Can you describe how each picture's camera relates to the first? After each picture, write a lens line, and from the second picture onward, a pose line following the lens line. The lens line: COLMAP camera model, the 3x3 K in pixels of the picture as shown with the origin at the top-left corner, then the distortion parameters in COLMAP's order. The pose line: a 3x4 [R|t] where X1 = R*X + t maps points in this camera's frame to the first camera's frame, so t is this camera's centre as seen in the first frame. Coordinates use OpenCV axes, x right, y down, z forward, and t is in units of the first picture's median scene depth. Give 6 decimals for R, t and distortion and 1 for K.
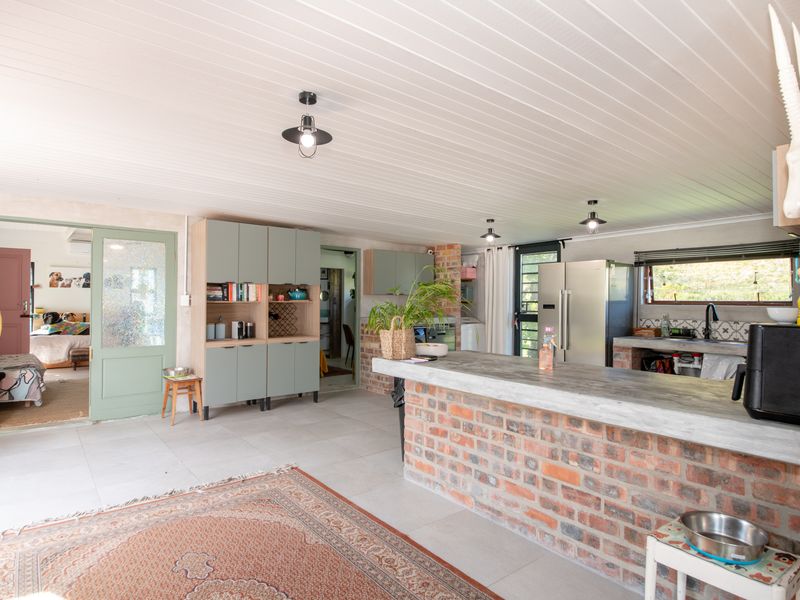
lens RADIAL K [[466.4, 0, 380.3], [0, 466.4, 304.2], [0, 0, 1]] dist [0.037915, 0.000217]
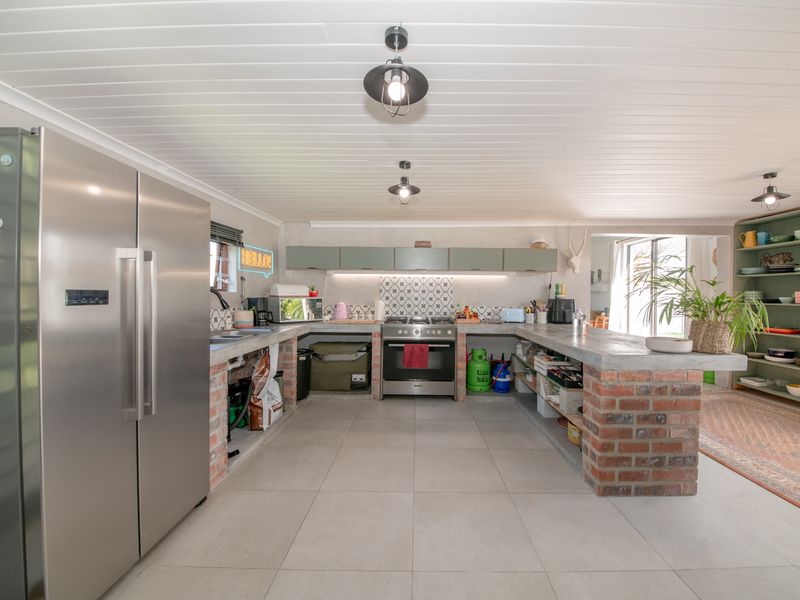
lens RADIAL K [[332.6, 0, 400.0], [0, 332.6, 300.0], [0, 0, 1]] dist [-0.019948, -0.000840]
pose [[-0.797884, -0.023266, 0.602361, 0.149727], [-0.010064, 0.999630, 0.025279, -0.000640], [-0.602726, 0.014107, -0.797823, 1.973779]]
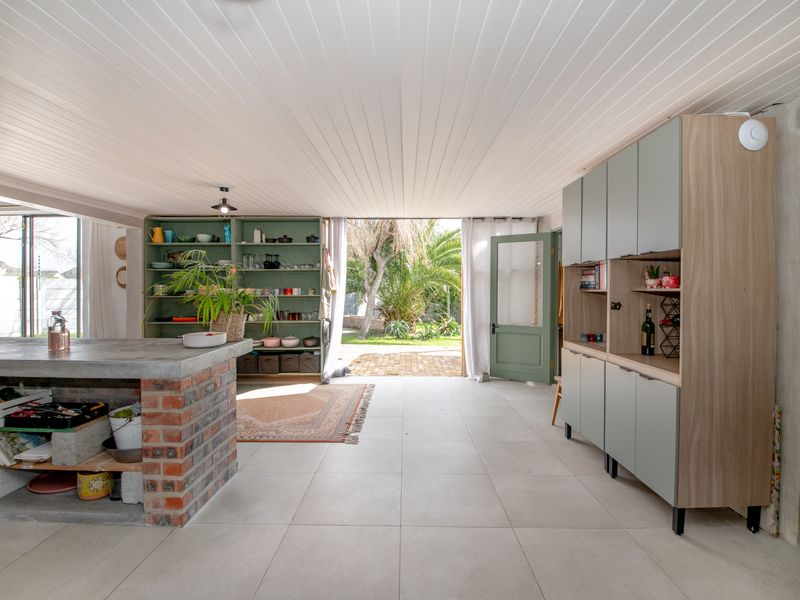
lens RADIAL K [[393.8, 0, 403.9], [0, 393.8, 292.6], [0, 0, 1]] dist [0.001021, -0.000051]
pose [[-0.607051, -0.002633, -0.794659, 0.533018], [-0.011003, 0.999926, 0.005093, -0.002846], [0.794587, 0.011835, -0.607035, 1.915270]]
